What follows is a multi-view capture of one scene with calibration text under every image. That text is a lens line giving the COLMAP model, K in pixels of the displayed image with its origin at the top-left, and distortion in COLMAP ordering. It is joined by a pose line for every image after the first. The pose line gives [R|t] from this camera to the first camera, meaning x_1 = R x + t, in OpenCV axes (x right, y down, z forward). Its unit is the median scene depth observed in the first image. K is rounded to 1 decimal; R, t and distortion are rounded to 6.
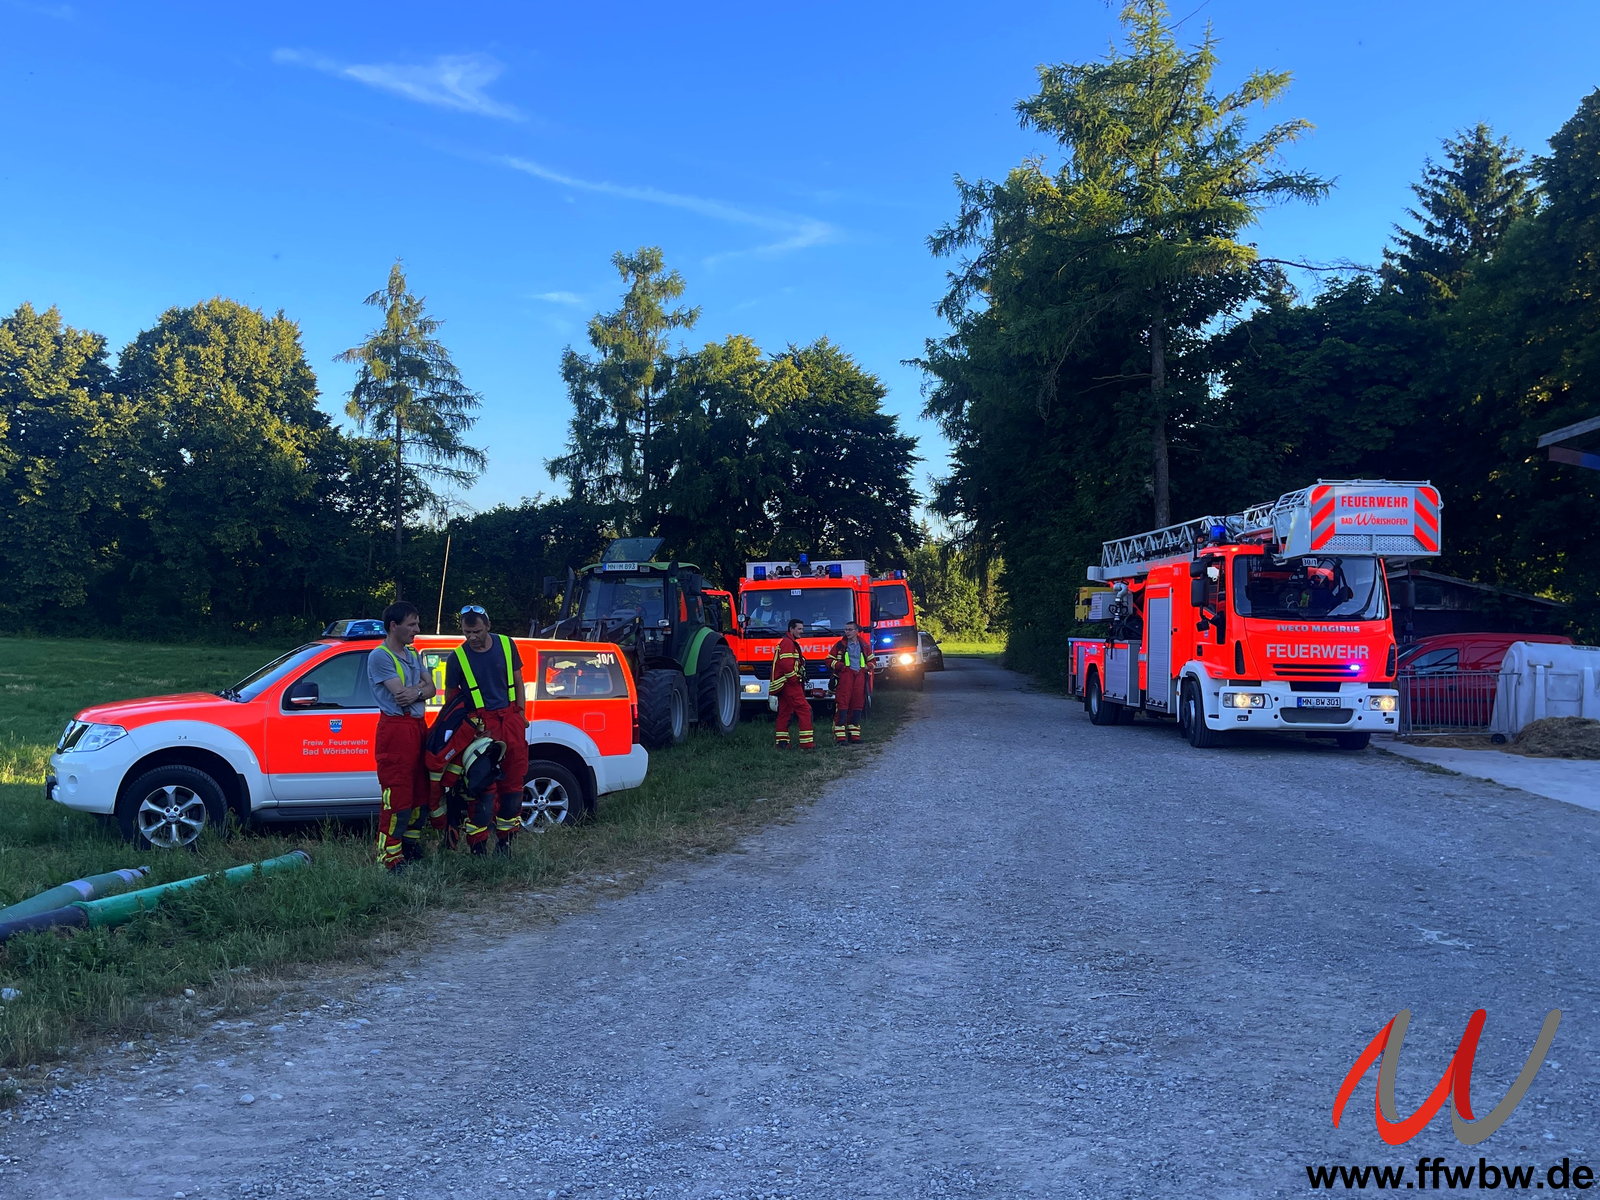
lens RADIAL K [[1163.6, 0, 800.0], [0, 1163.6, 600.0], [0, 0, 1]] dist [0.027311, 0.001985]
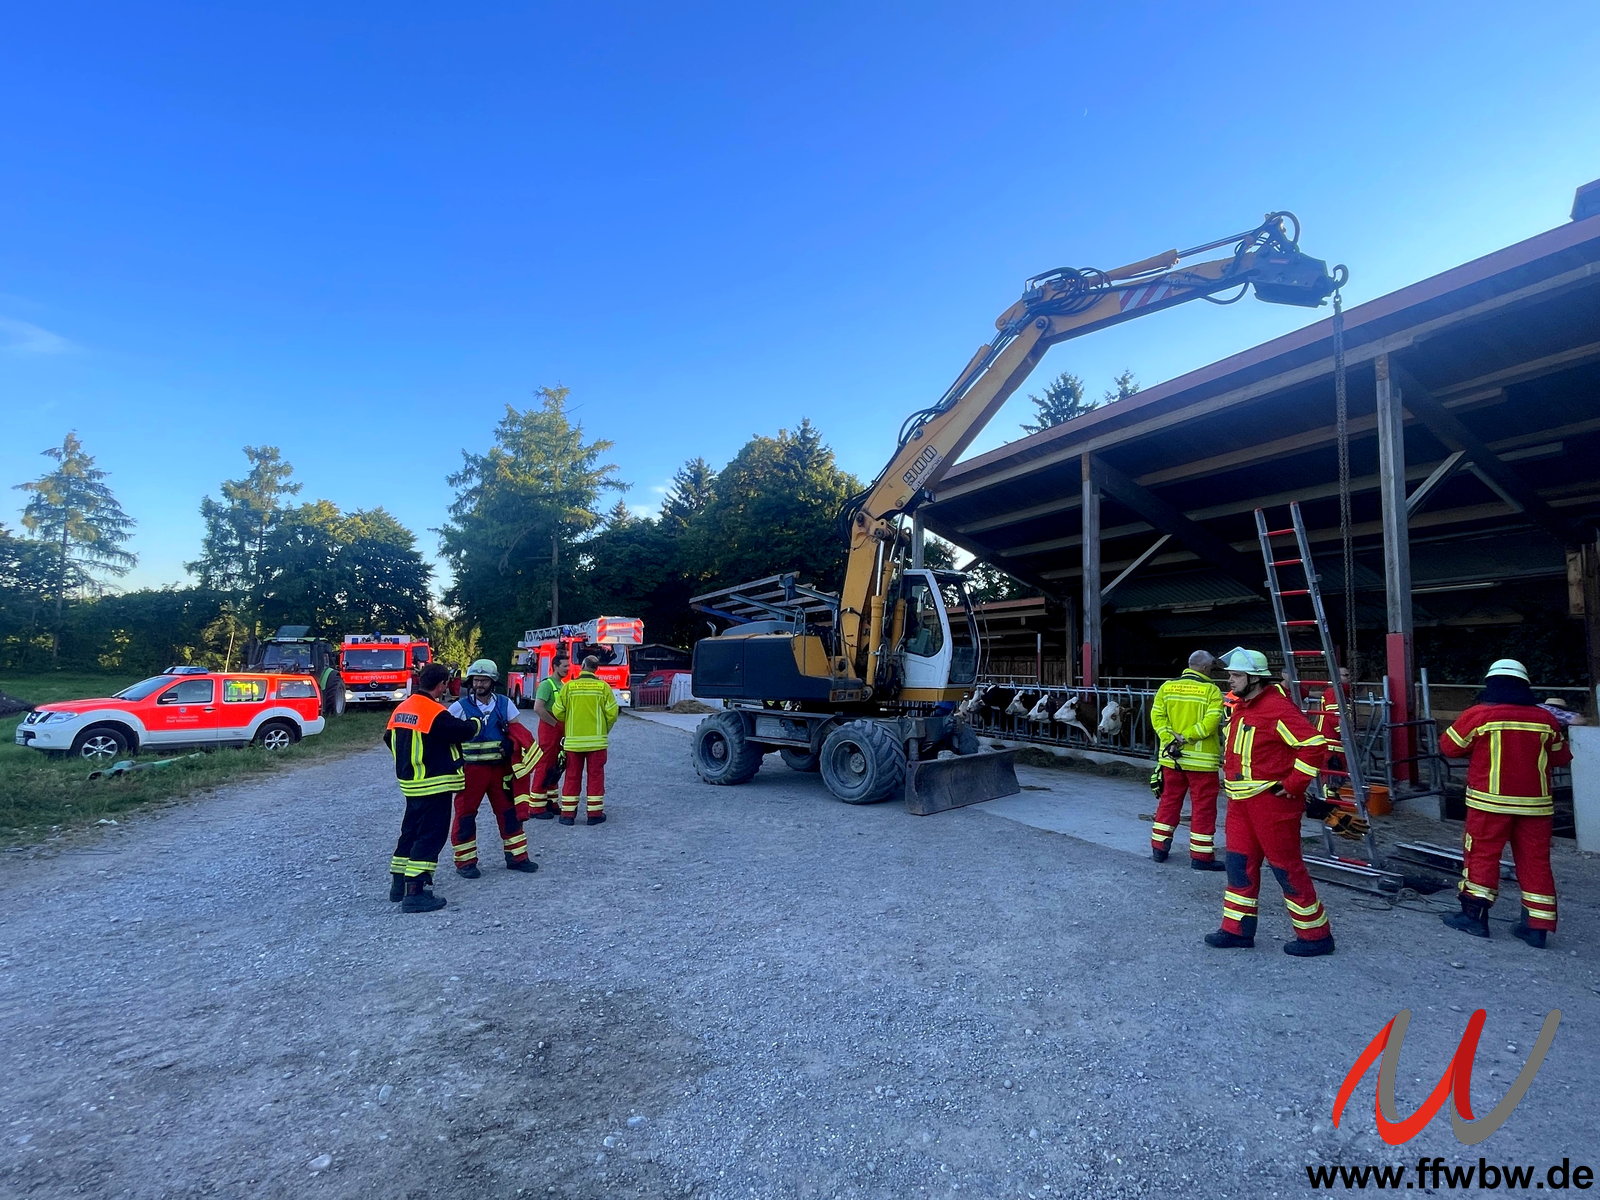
lens RADIAL K [[653.0, 0, 796.0], [0, 653.0, 620.7], [0, 0, 1]] dist [-0.048354, 0.017306]
pose [[0.808391, 0.044076, 0.586993, -0.043607], [-0.019256, 0.998639, -0.048467, -0.011874], [-0.588331, 0.027877, 0.808140, -0.245703]]
